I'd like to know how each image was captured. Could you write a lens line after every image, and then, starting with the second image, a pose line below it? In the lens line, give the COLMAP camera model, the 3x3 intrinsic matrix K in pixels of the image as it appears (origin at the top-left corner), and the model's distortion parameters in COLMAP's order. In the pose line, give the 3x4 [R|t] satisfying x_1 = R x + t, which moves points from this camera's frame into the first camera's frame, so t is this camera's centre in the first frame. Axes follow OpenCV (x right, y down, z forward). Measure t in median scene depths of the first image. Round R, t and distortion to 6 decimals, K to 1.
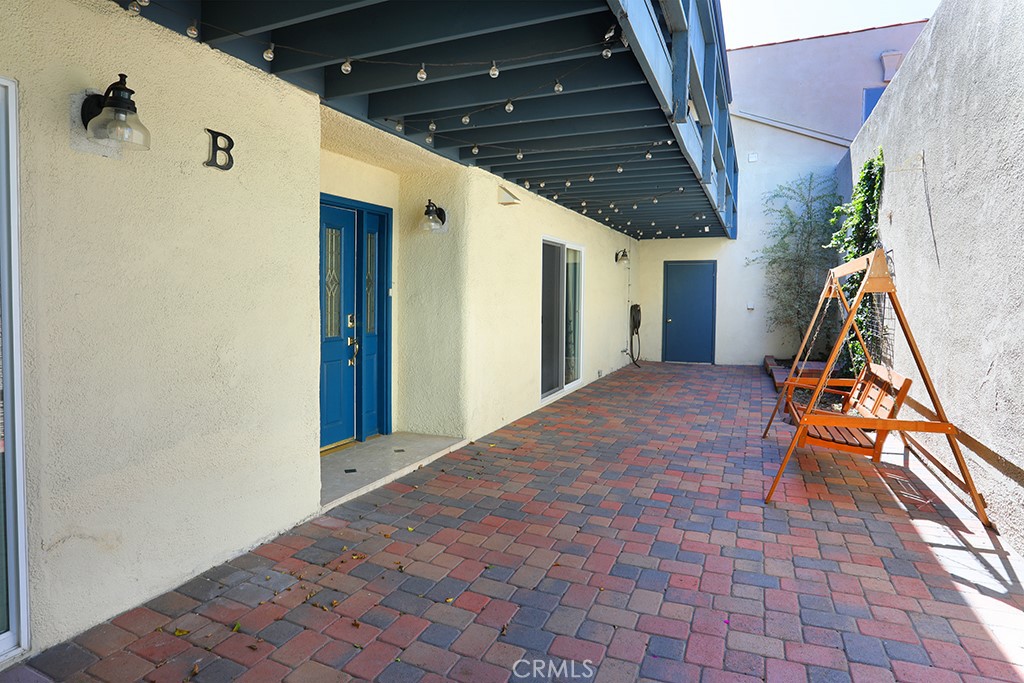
lens RADIAL K [[588.5, 0, 508.5], [0, 588.5, 336.1], [0, 0, 1]] dist [0.001542, -0.000152]
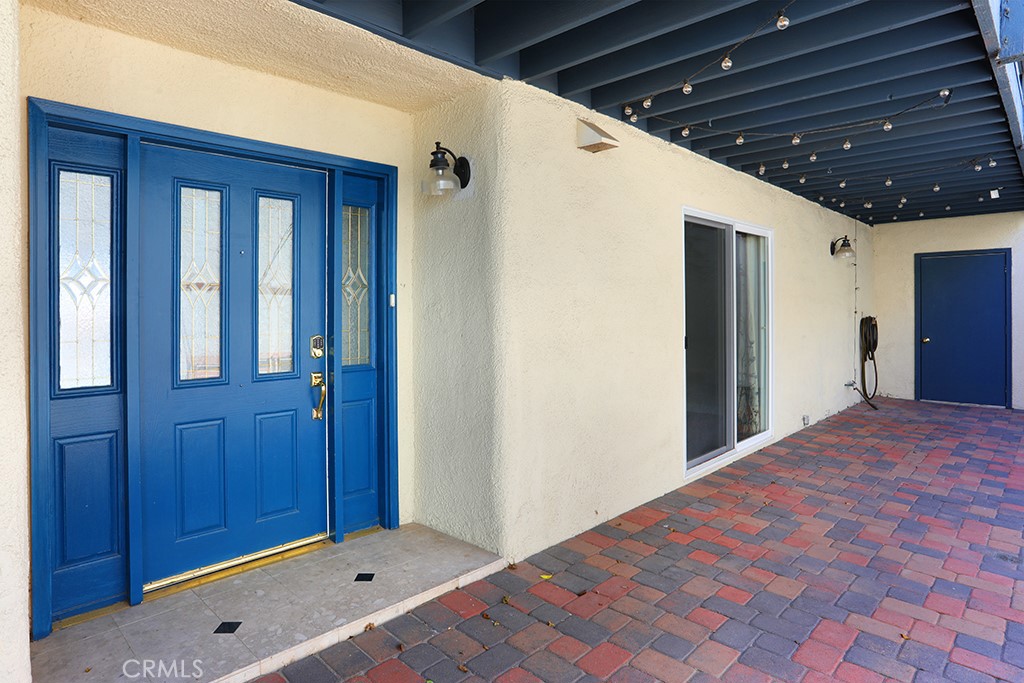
lens RADIAL K [[626.2, 0, 476.7], [0, 626.2, 316.1], [0, 0, 1]] dist [-0.026829, 0.019893]
pose [[0.935500, -0.006731, -0.353262, 0.081402], [-0.013587, 0.998394, -0.055002, -0.015872], [0.353064, 0.056254, 0.933906, 0.290705]]
